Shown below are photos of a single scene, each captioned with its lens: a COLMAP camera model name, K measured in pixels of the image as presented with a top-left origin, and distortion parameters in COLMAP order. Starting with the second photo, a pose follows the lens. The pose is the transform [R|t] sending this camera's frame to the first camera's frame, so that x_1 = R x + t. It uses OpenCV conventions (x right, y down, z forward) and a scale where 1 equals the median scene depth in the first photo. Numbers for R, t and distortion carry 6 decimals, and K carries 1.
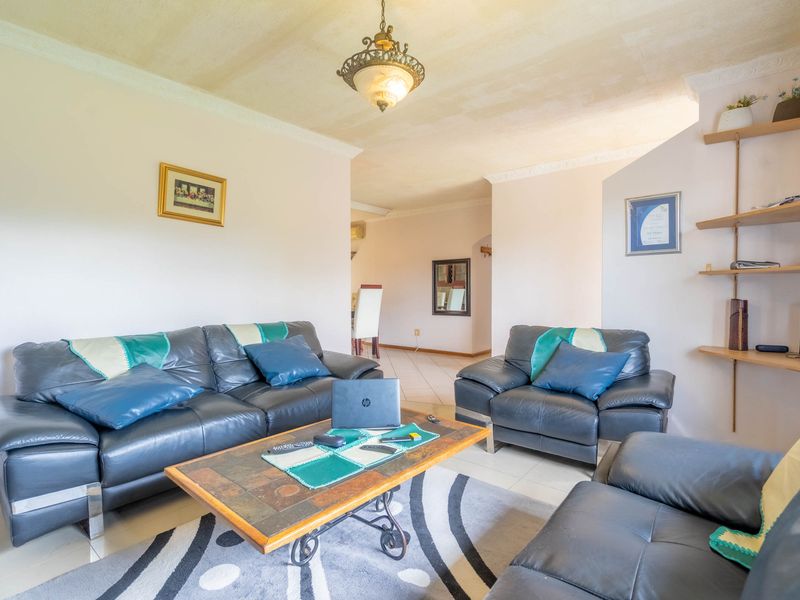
lens RADIAL K [[412.5, 0, 417.5], [0, 412.5, 301.0], [0, 0, 1]] dist [-0.022699, 0.000204]
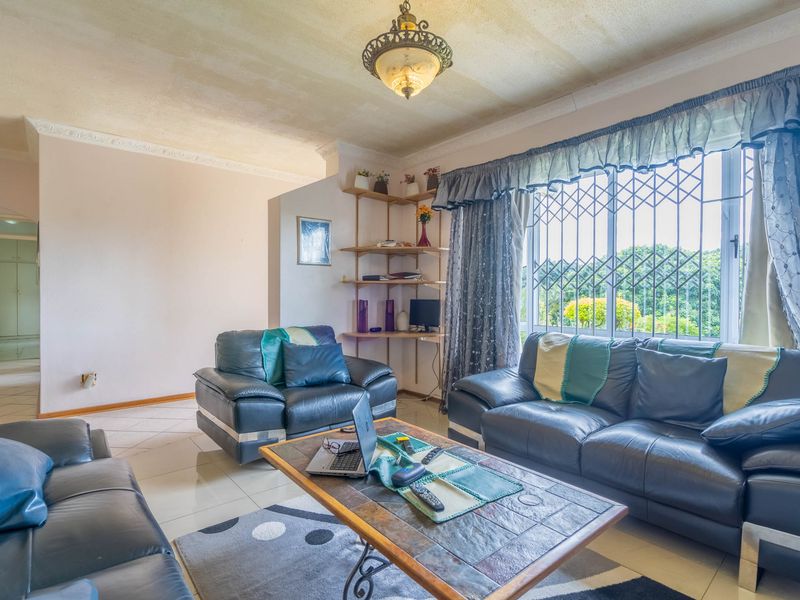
lens RADIAL K [[412.5, 0, 417.5], [0, 412.5, 301.0], [0, 0, 1]] dist [-0.022699, 0.000204]
pose [[0.151058, 0.009107, 0.988483, -0.702803], [0.023635, 0.999638, -0.012822, 0.022543], [-0.988242, 0.025300, 0.150788, 0.558773]]
